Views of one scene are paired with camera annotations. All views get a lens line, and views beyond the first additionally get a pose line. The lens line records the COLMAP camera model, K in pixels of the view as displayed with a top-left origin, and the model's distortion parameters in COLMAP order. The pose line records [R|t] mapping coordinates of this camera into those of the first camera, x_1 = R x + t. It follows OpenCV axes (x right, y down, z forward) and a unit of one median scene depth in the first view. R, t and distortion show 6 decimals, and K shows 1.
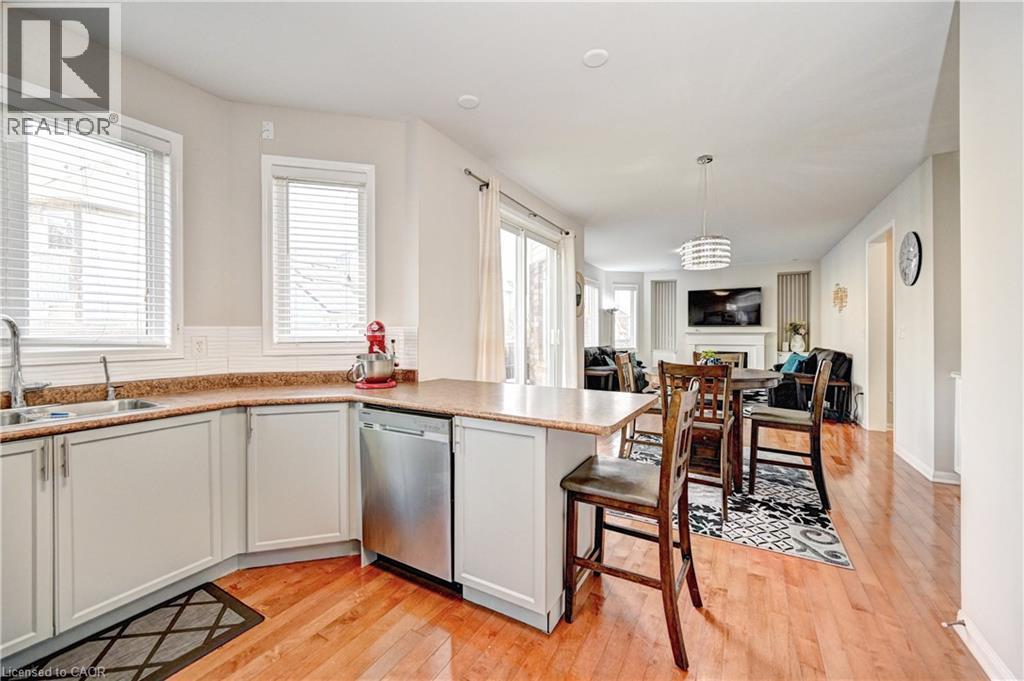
lens RADIAL K [[411.4, 0, 514.1], [0, 411.4, 334.0], [0, 0, 1]] dist [0.000431, -0.000232]
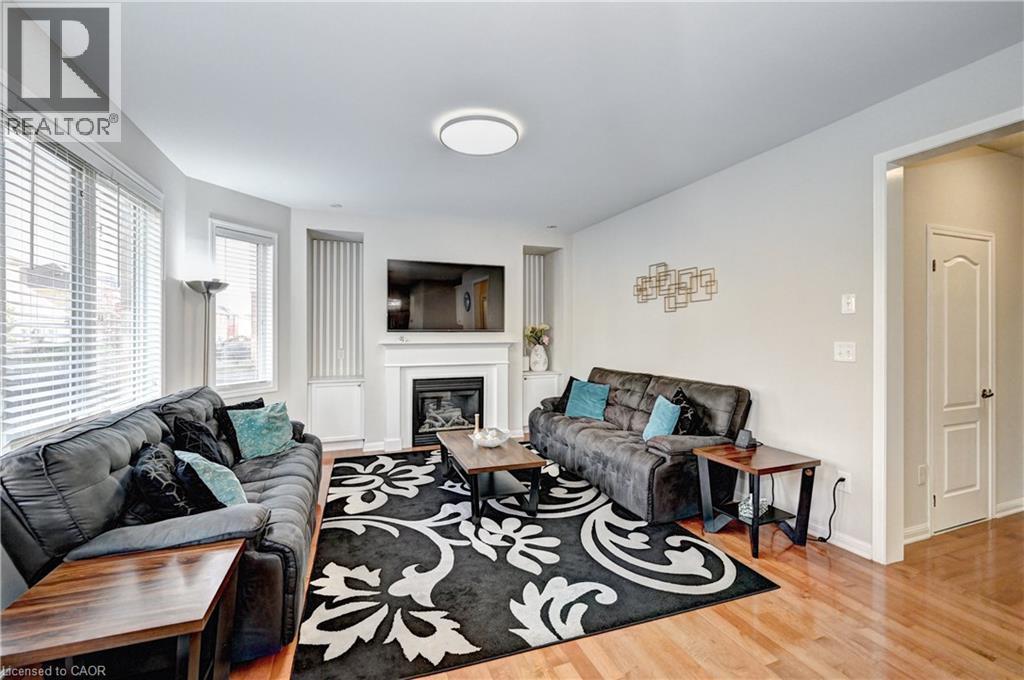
lens RADIAL K [[445.4, 0, 518.8], [0, 445.4, 336.4], [0, 0, 1]] dist [-0.000376, -0.000768]
pose [[0.640421, -0.000808, 0.768024, 0.115501], [0.003064, 0.999994, -0.001503, -0.011391], [-0.768018, 0.003316, 0.640420, 0.554791]]
